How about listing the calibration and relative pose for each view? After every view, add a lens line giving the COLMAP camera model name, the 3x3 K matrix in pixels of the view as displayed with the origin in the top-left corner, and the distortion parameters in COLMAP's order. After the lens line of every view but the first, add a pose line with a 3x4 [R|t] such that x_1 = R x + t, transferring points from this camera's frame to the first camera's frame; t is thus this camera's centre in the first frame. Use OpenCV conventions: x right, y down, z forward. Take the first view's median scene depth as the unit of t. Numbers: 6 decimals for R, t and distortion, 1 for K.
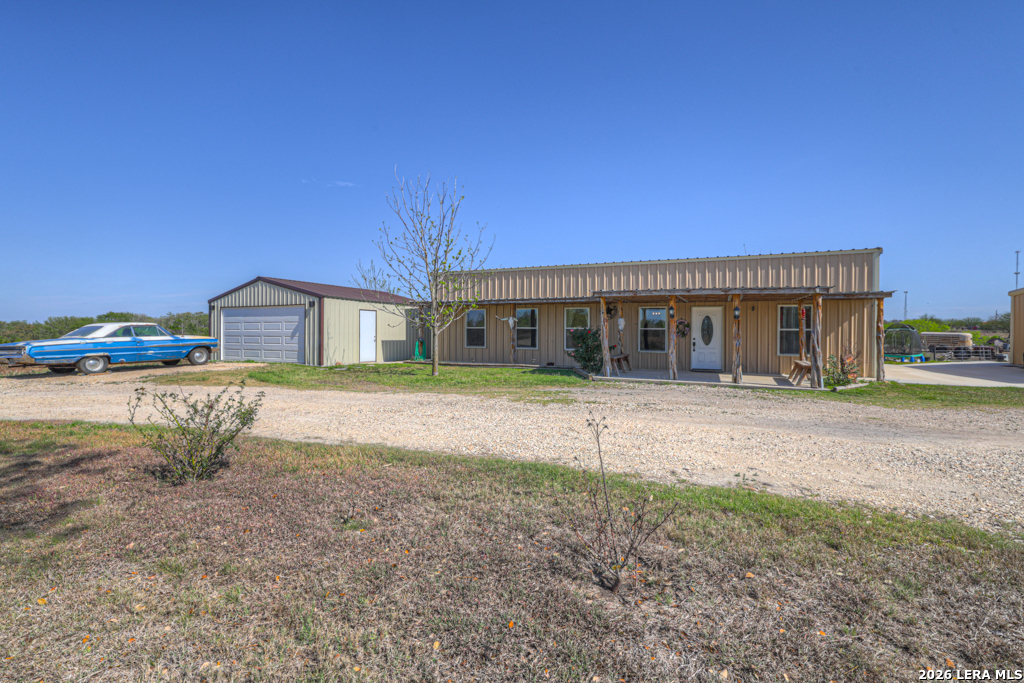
lens RADIAL K [[470.7, 0, 510.1], [0, 470.7, 335.9], [0, 0, 1]] dist [-0.000538, -0.000062]
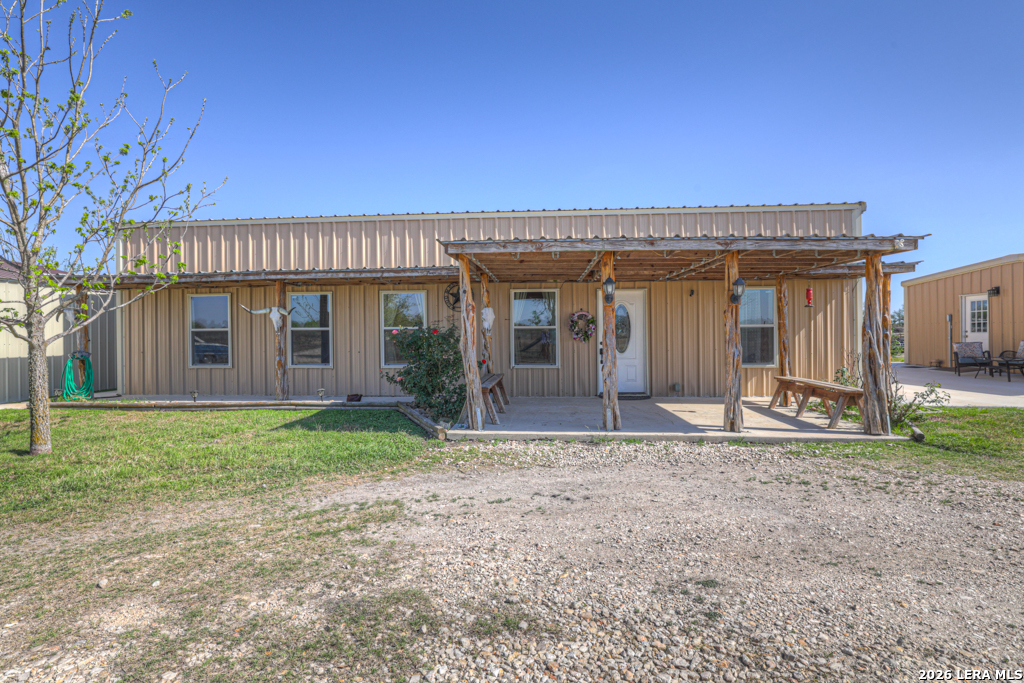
lens RADIAL K [[536.6, 0, 507.2], [0, 536.6, 337.0], [0, 0, 1]] dist [-0.004734, -0.000207]
pose [[0.941364, -0.015036, 0.337058, 0.048258], [0.017192, 0.999846, -0.003413, -0.001442], [-0.336955, 0.009008, 0.941478, 0.409437]]
